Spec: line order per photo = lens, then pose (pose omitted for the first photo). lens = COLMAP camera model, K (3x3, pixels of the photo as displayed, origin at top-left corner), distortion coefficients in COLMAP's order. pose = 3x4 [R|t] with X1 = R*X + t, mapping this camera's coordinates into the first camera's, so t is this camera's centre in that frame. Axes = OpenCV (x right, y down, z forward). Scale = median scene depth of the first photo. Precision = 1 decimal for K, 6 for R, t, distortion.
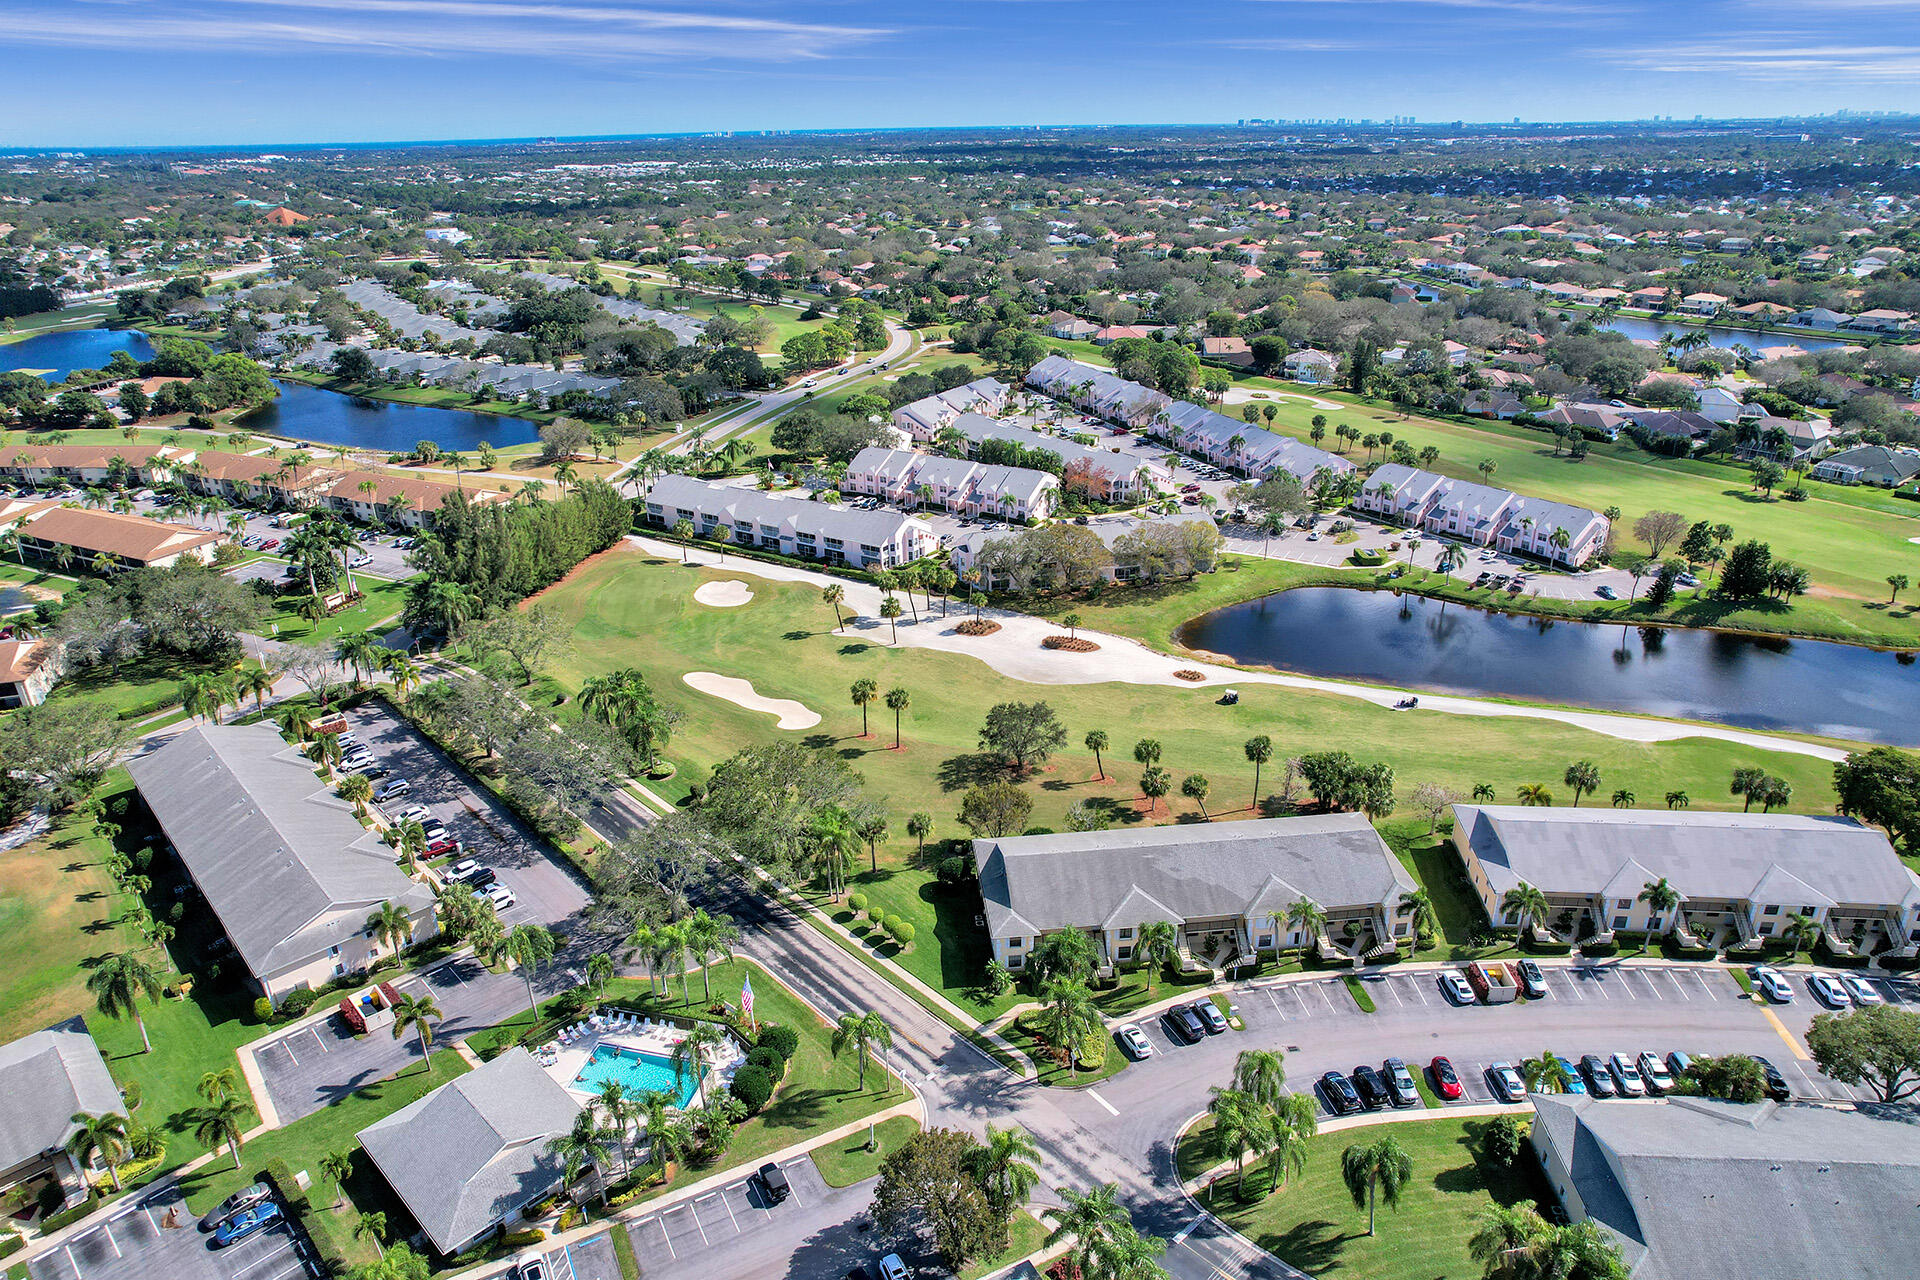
lens RADIAL K [[1227.1, 0, 970.0], [0, 1227.1, 640.3], [0, 0, 1]] dist [-0.075155, 0.069340]
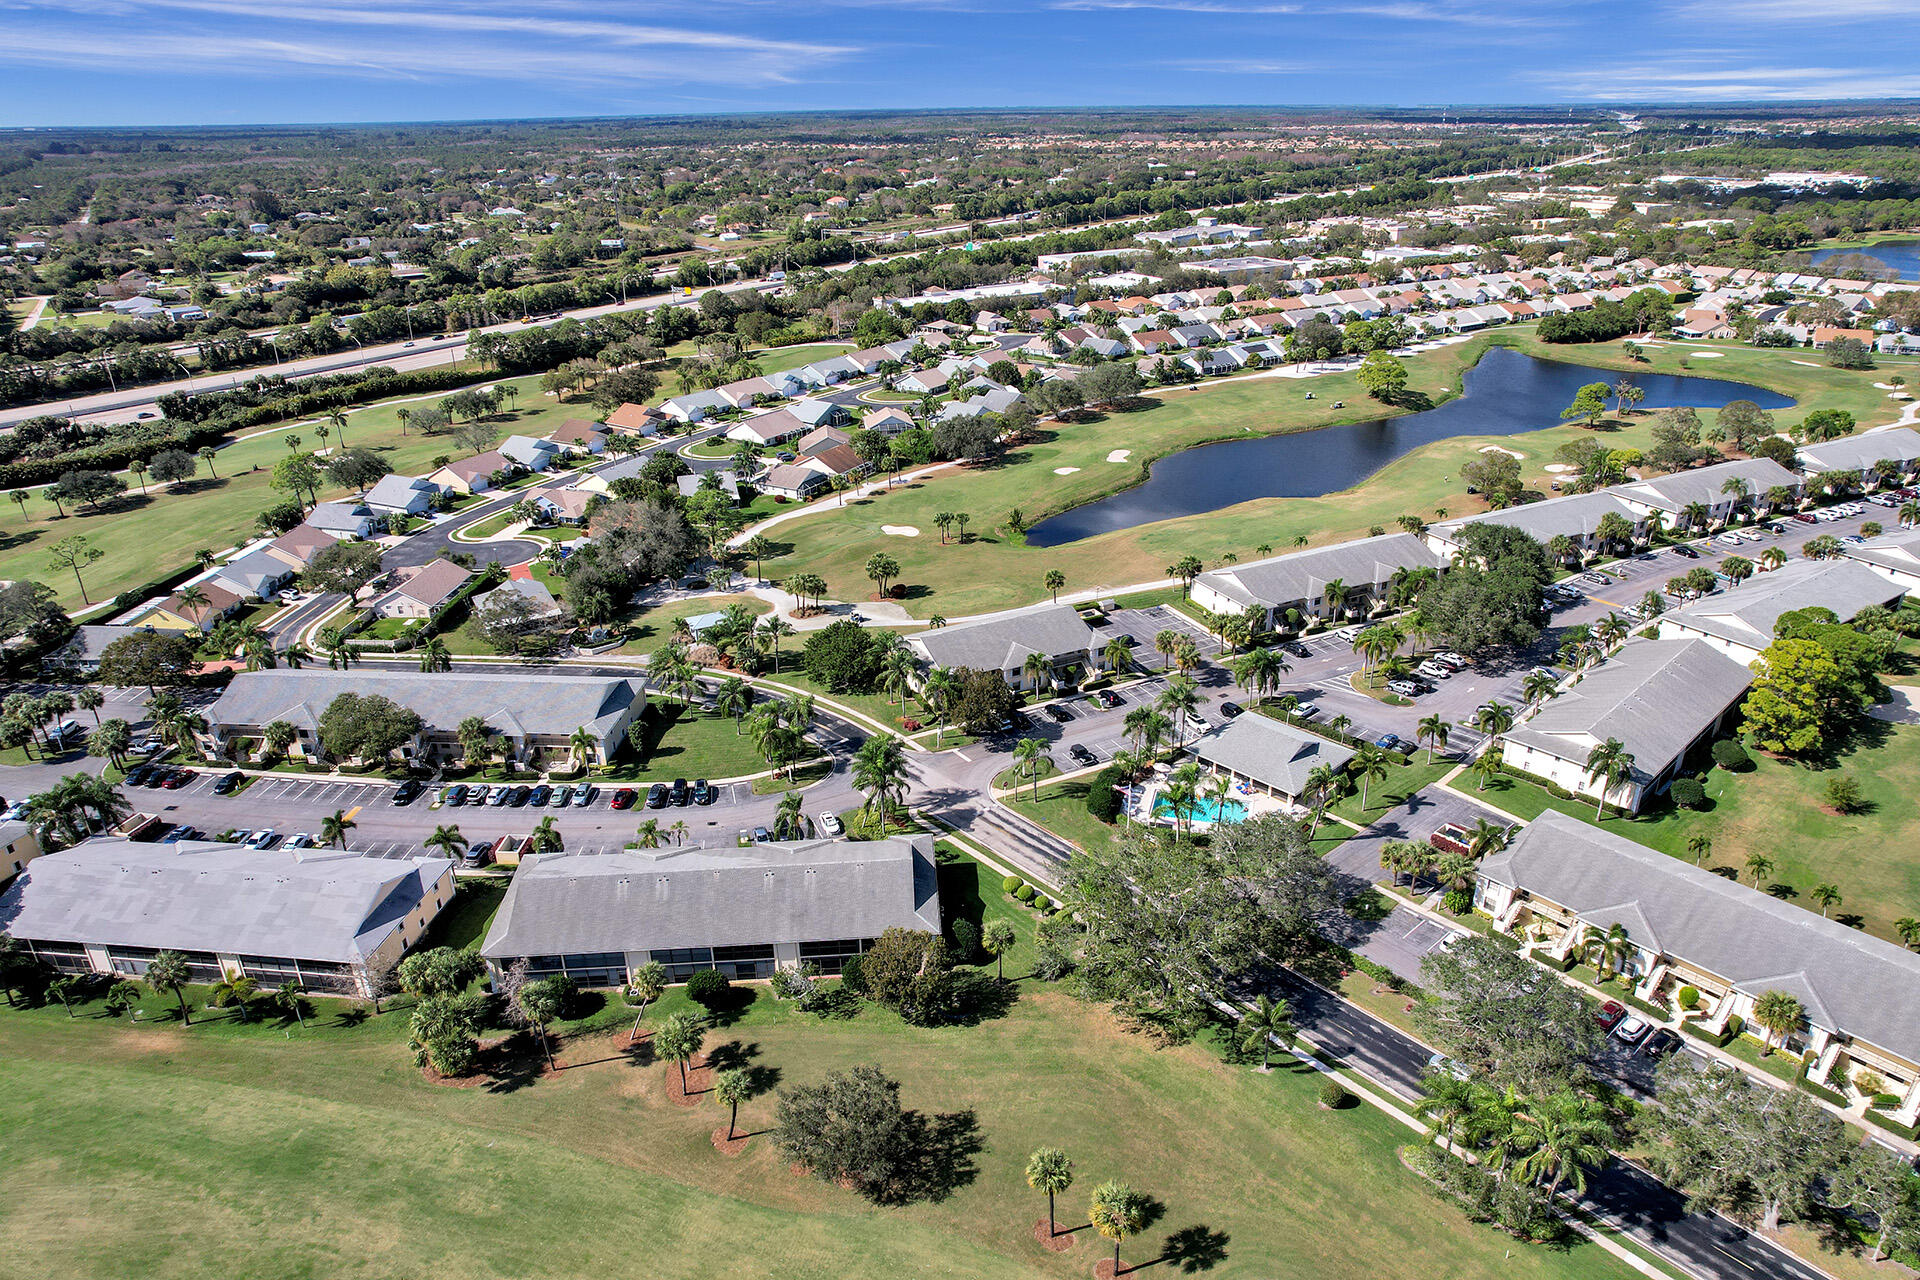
lens RADIAL K [[1227.1, 0, 970.0], [0, 1227.1, 640.3], [0, 0, 1]] dist [-0.075155, 0.069340]
pose [[-0.999098, 0.015326, 0.039605, -0.061775], [0.039493, 0.678204, 0.733812, -0.678615], [-0.015613, 0.734714, -0.678197, 1.559959]]
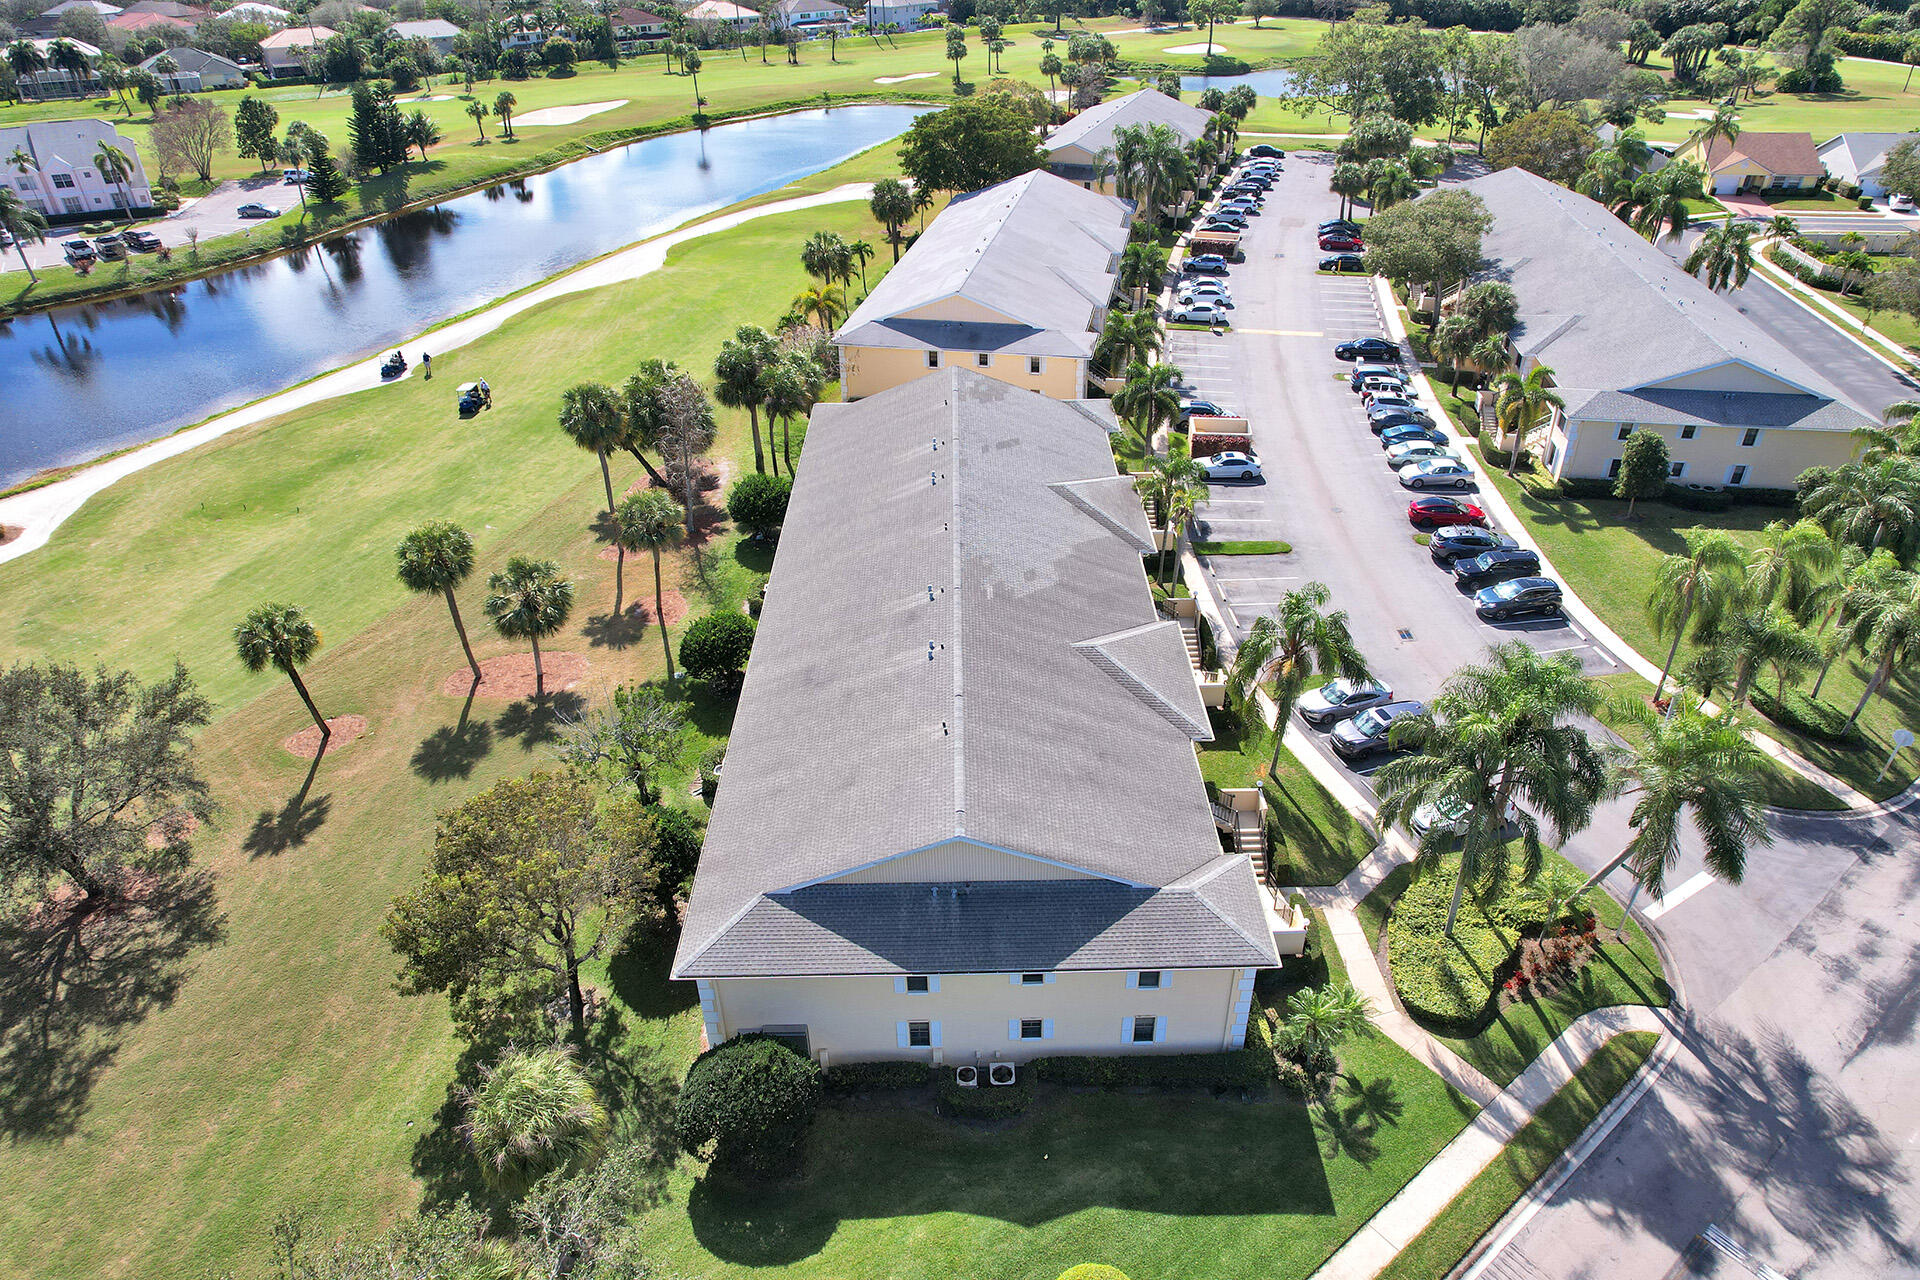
lens RADIAL K [[1227.1, 0, 970.0], [0, 1227.1, 640.3], [0, 0, 1]] dist [-0.075155, 0.069340]
pose [[0.089167, -0.521665, 0.848478, -0.191115], [0.402133, 0.798209, 0.448498, 0.014811], [-0.911229, 0.301210, 0.280953, 0.914675]]
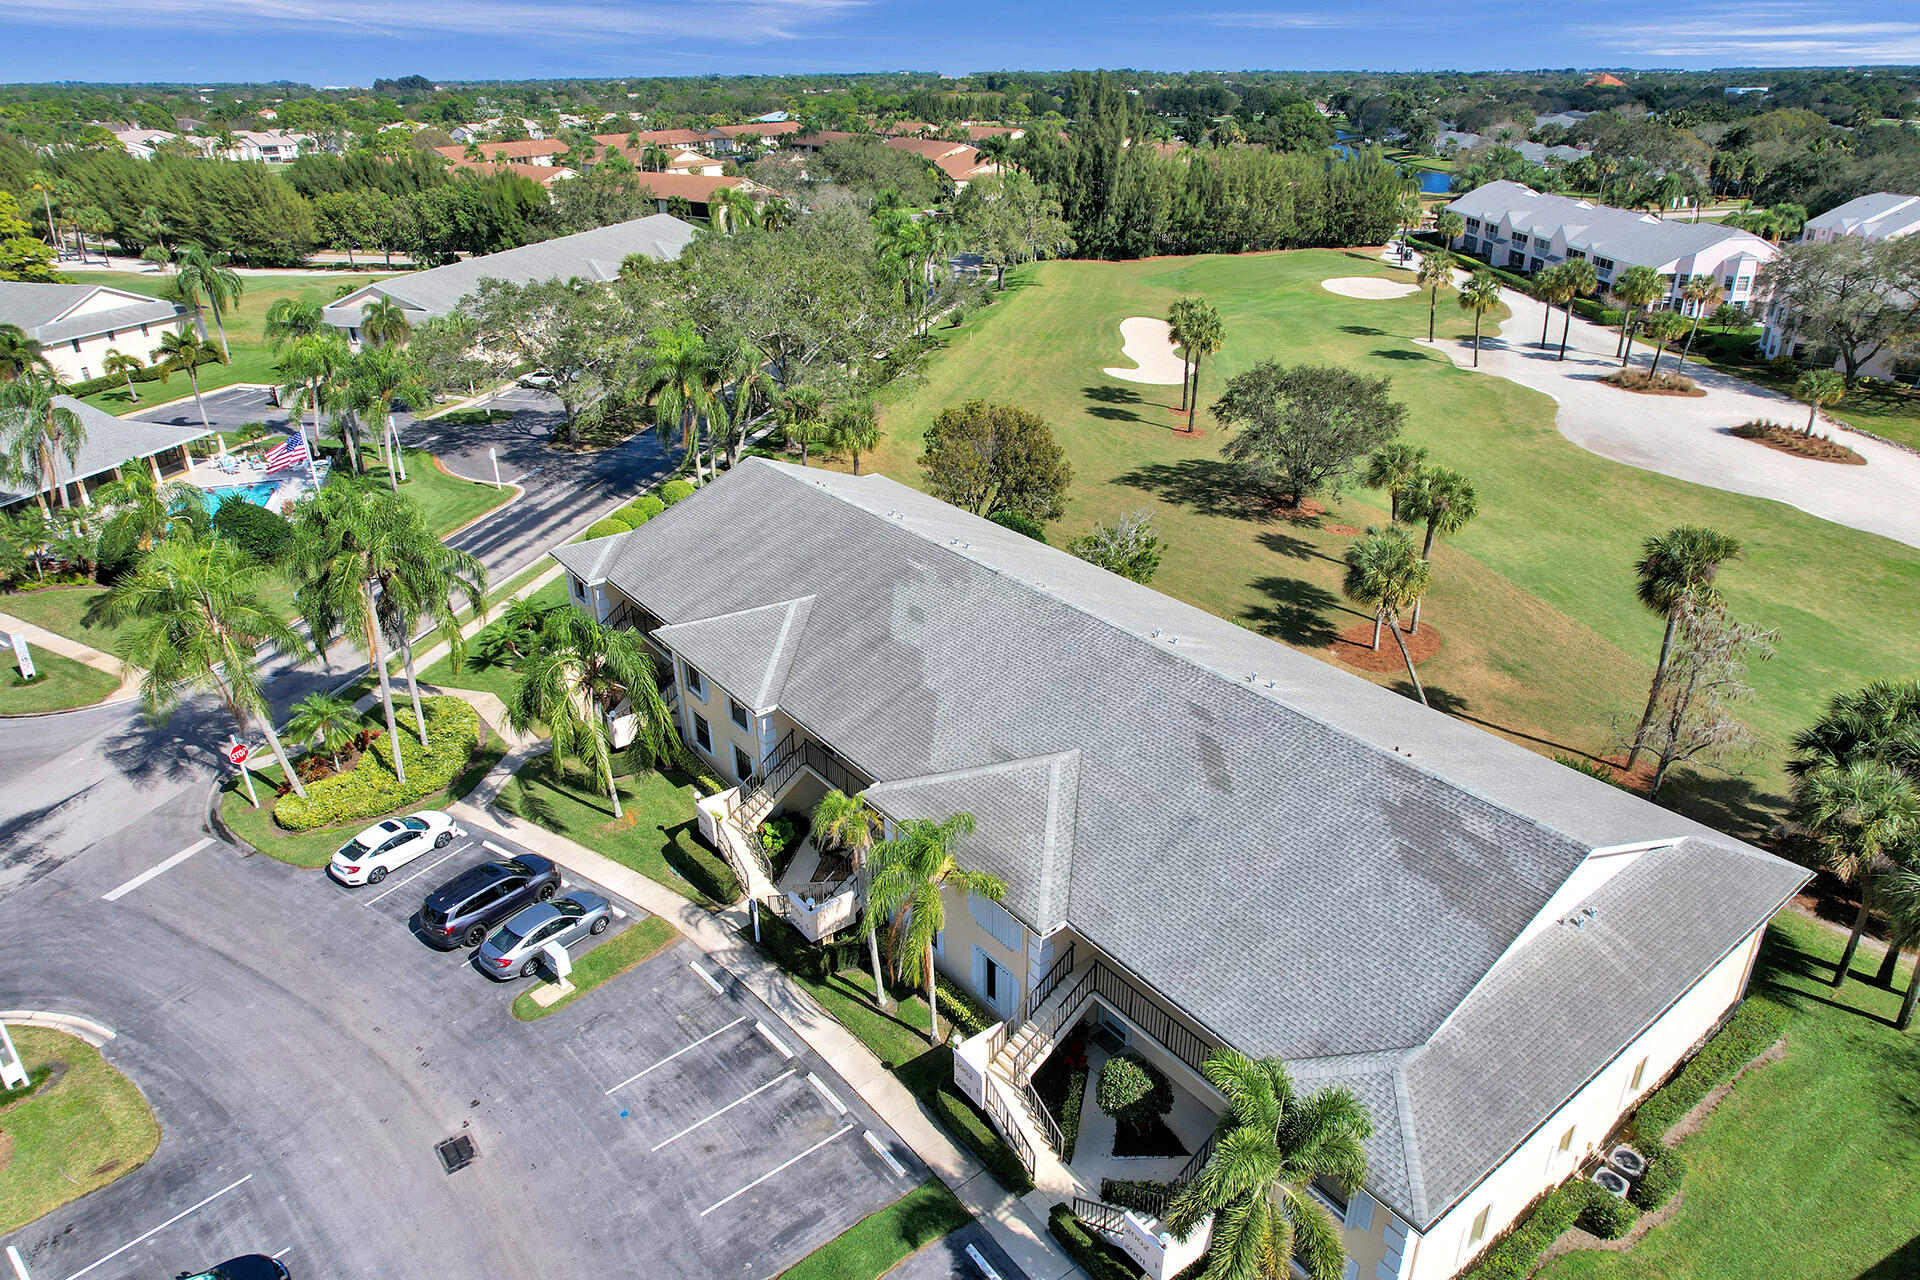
lens RADIAL K [[1236.8, 0, 957.5], [0, 1236.8, 617.8], [0, 0, 1]] dist [-0.068244, 0.051946]
pose [[0.522189, 0.358985, -0.773594, 0.442644], [-0.334308, 0.920657, 0.201565, 0.116049], [0.784574, 0.153363, 0.600769, 0.806130]]
